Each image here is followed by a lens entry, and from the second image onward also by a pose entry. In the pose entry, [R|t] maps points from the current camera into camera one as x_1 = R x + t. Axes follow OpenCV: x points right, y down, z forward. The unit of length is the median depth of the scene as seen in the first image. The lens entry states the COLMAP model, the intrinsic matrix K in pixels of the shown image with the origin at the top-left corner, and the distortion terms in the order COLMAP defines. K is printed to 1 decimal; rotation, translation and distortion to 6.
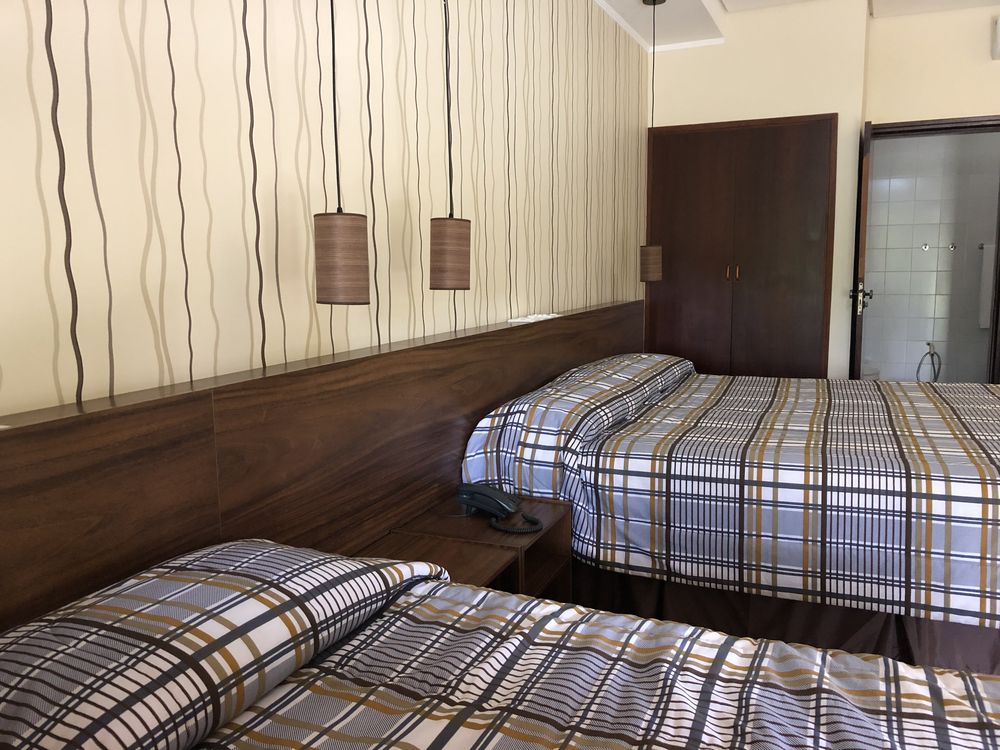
lens RADIAL K [[837.8, 0, 500.0], [0, 837.8, 375.0], [0, 0, 1]] dist [0.066376, -0.015208]
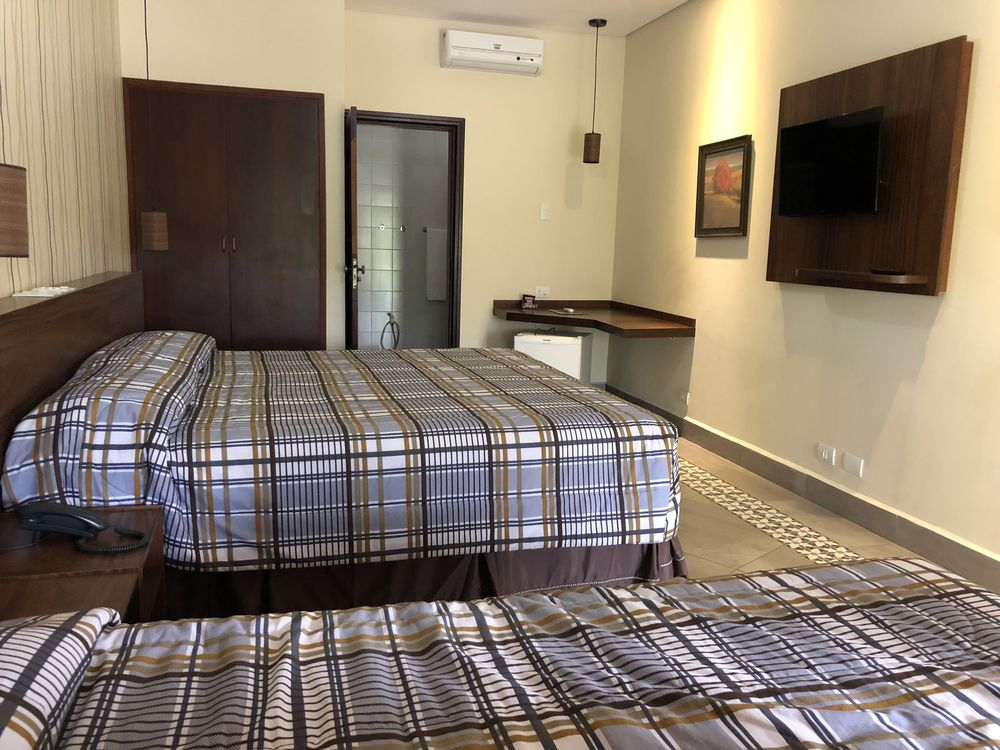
lens RADIAL K [[837.8, 0, 500.0], [0, 837.8, 375.0], [0, 0, 1]] dist [0.066376, -0.015208]
pose [[0.789801, -0.068658, 0.609508, -0.170605], [0.048906, 0.997601, 0.049002, -0.009902], [-0.611410, -0.008893, 0.791264, 0.090303]]
